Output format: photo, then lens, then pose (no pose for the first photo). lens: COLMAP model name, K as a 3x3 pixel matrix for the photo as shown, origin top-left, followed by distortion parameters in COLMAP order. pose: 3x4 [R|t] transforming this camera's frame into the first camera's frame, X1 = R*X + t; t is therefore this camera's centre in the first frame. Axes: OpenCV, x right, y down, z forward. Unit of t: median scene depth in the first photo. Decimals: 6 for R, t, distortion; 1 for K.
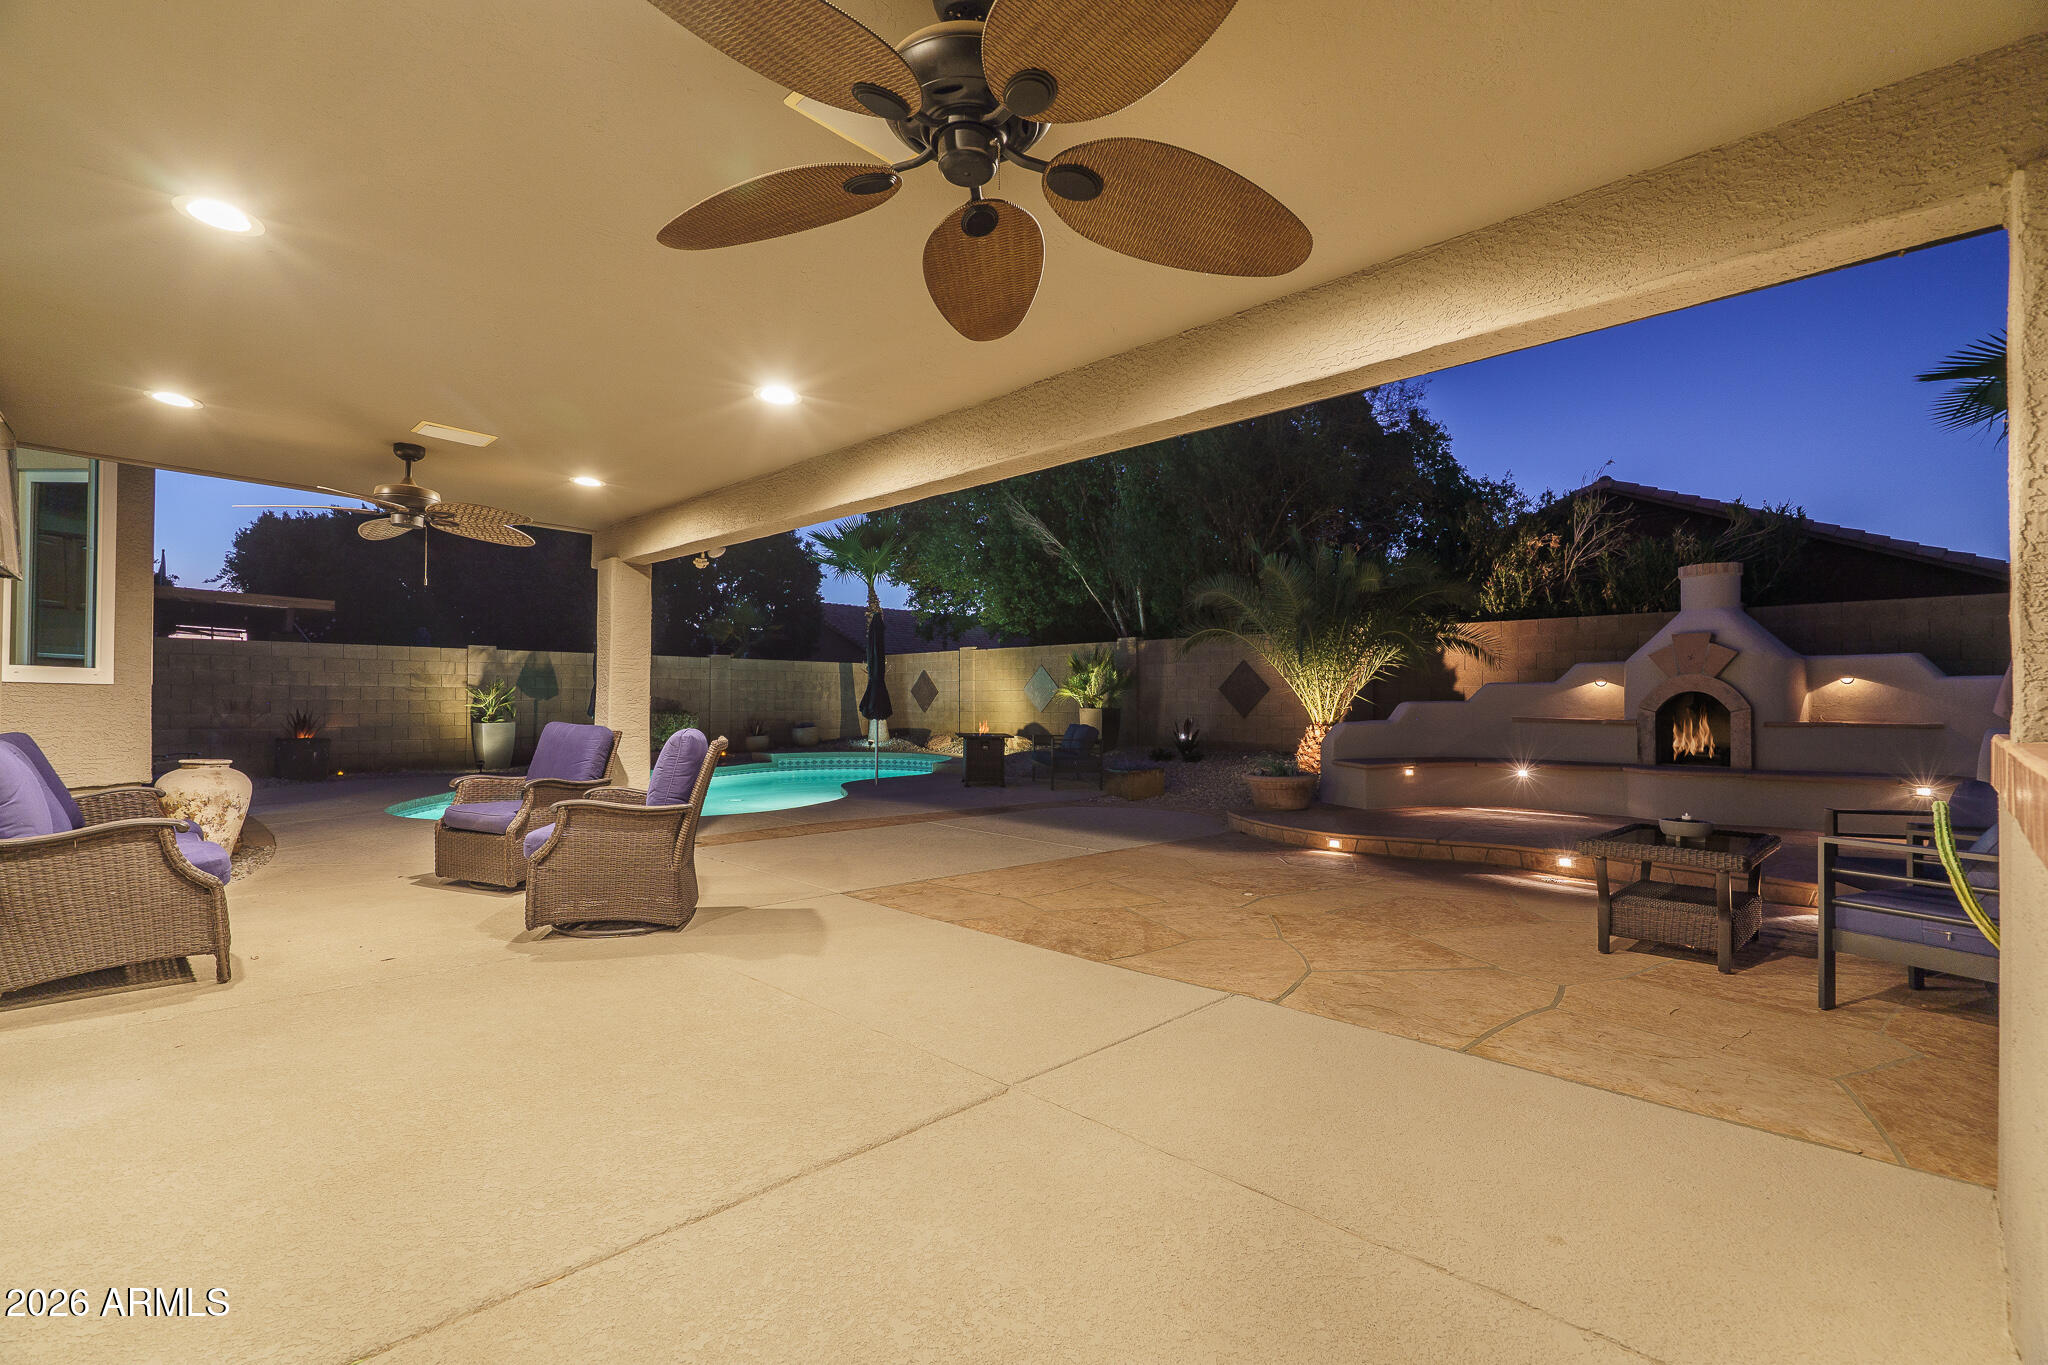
lens RADIAL K [[929.3, 0, 1032.5], [0, 929.3, 701.1], [0, 0, 1]] dist [-0.003563, -0.000263]
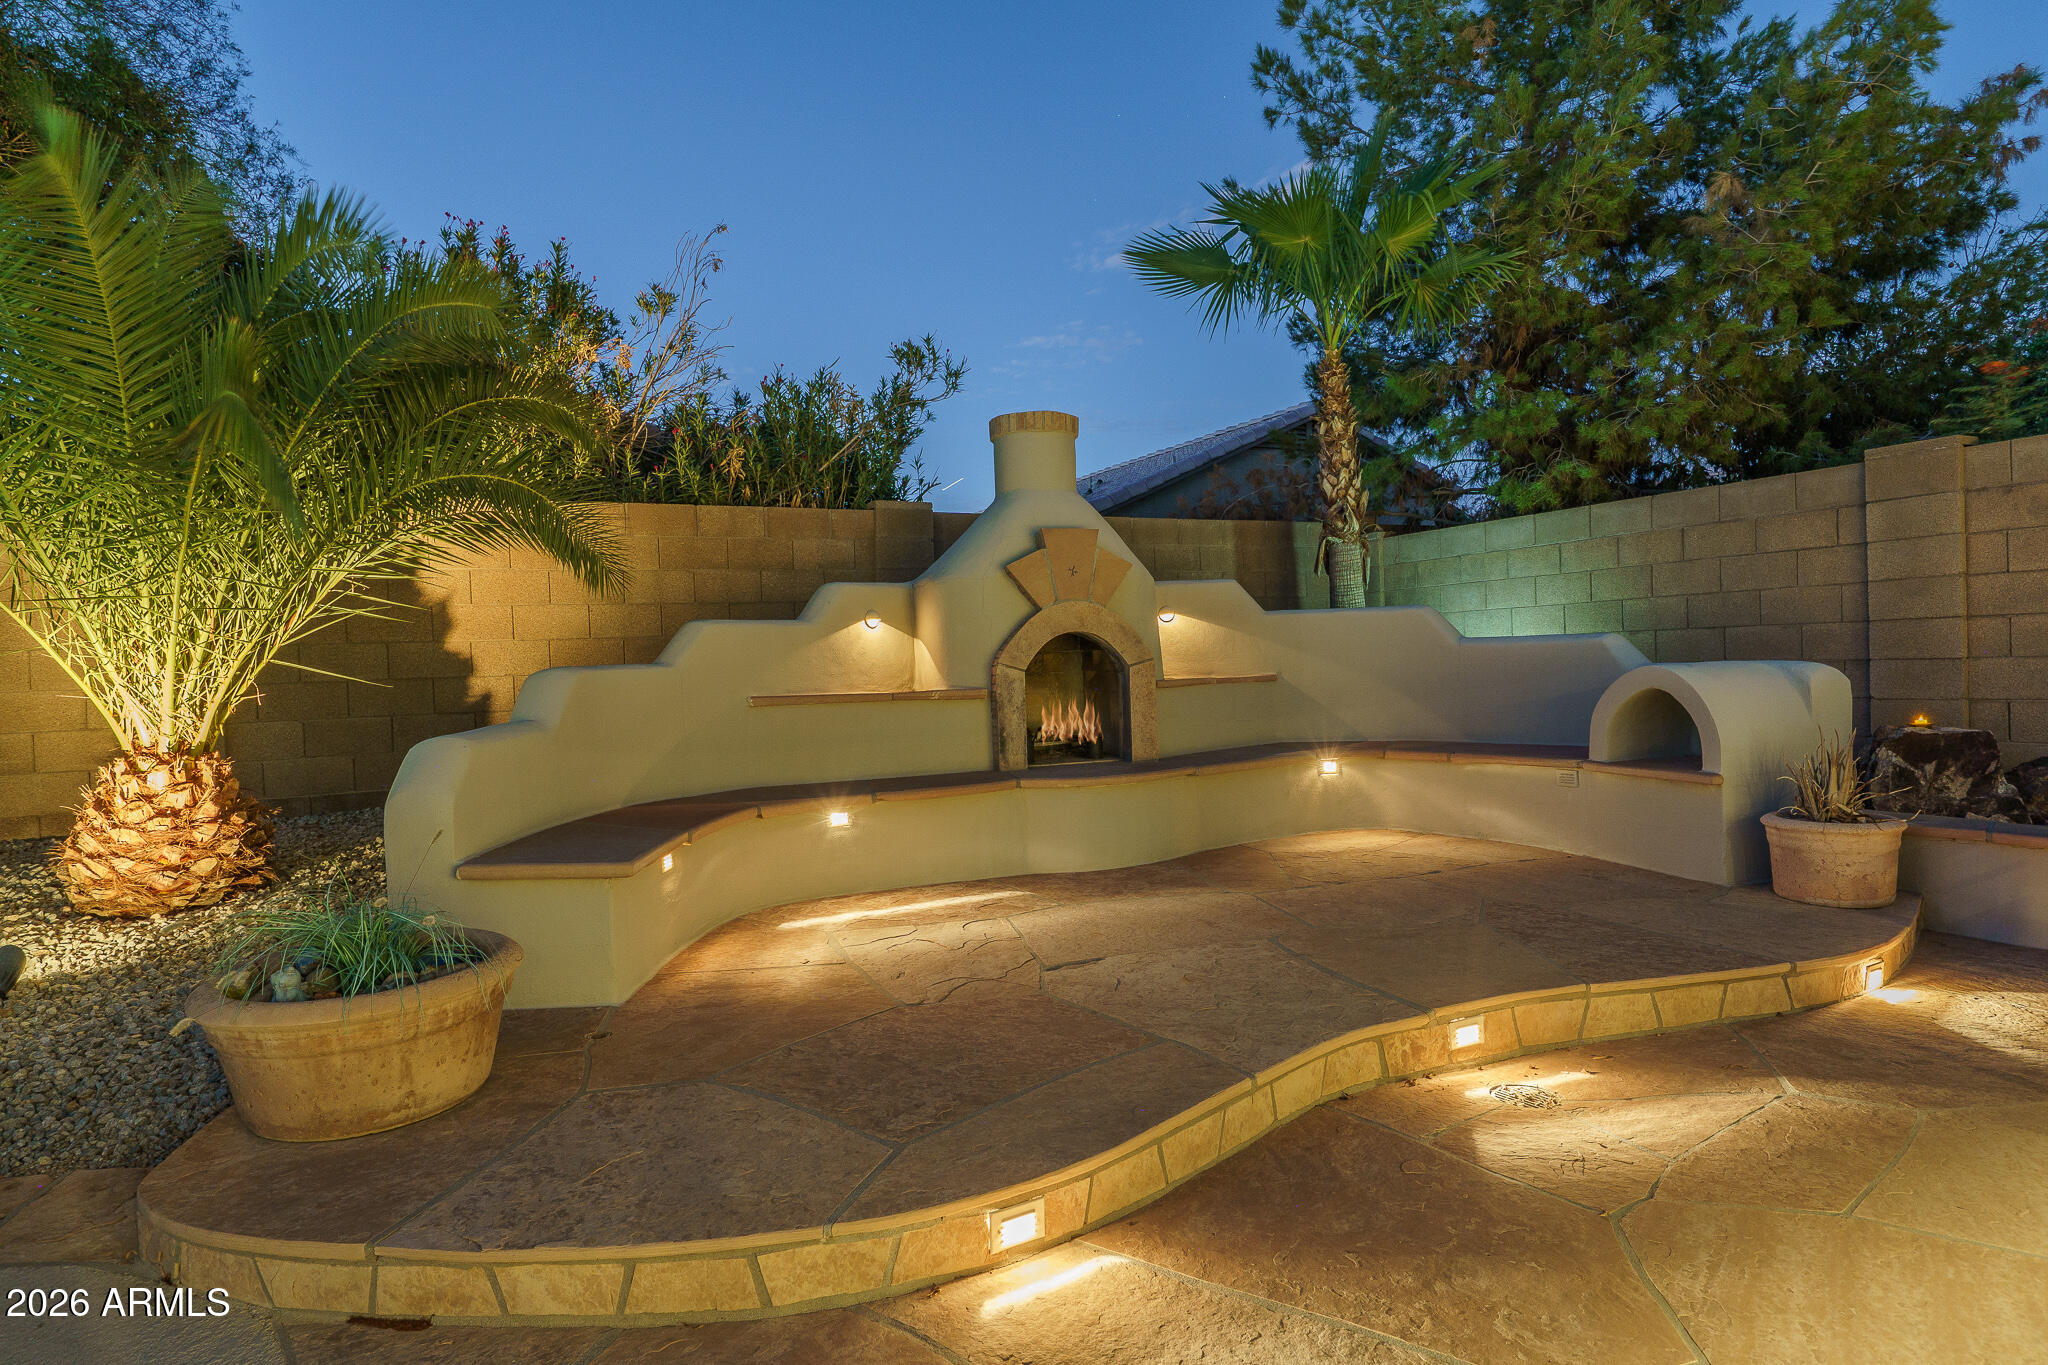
lens RADIAL K [[1134.6, 0, 1011.8], [0, 1134.6, 688.2], [0, 0, 1]] dist [-0.016182, -0.001565]
pose [[0.327414, -0.033452, 0.944289, 0.043431], [0.038151, 0.999026, 0.022163, 0.006243], [-0.944111, 0.028769, 0.328371, 0.723907]]
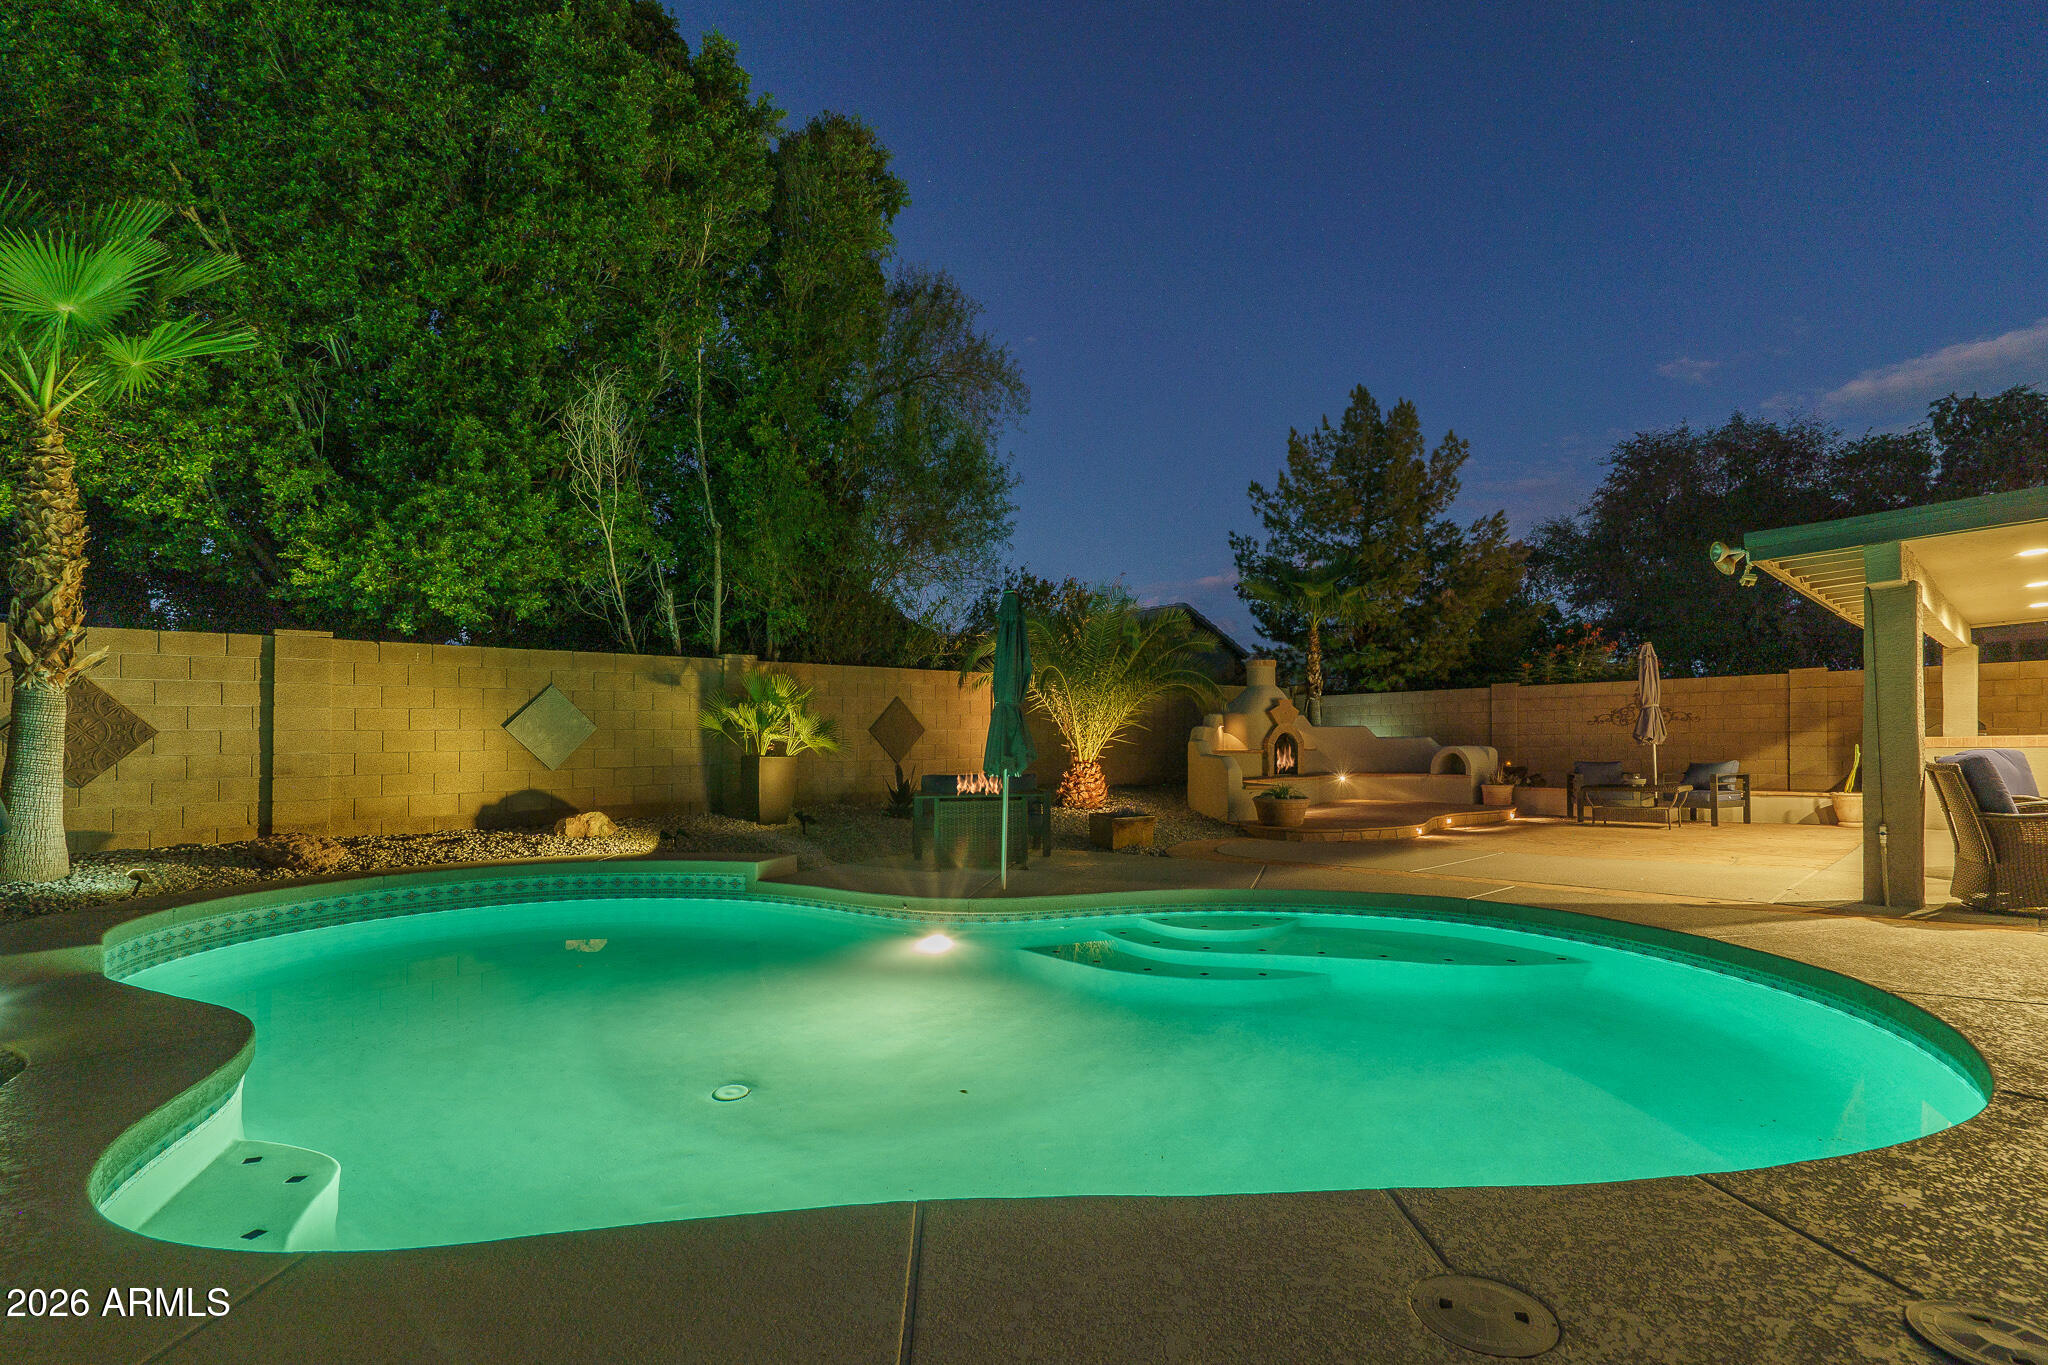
lens RADIAL K [[929.3, 0, 1061.8], [0, 929.3, 745.8], [0, 0, 1]] dist [-0.003563, -0.000263]
pose [[0.023932, -0.006579, 0.999692, -0.939163], [0.015920, 0.999854, 0.006199, -0.002322], [-0.999587, 0.015767, 0.024033, 1.228510]]
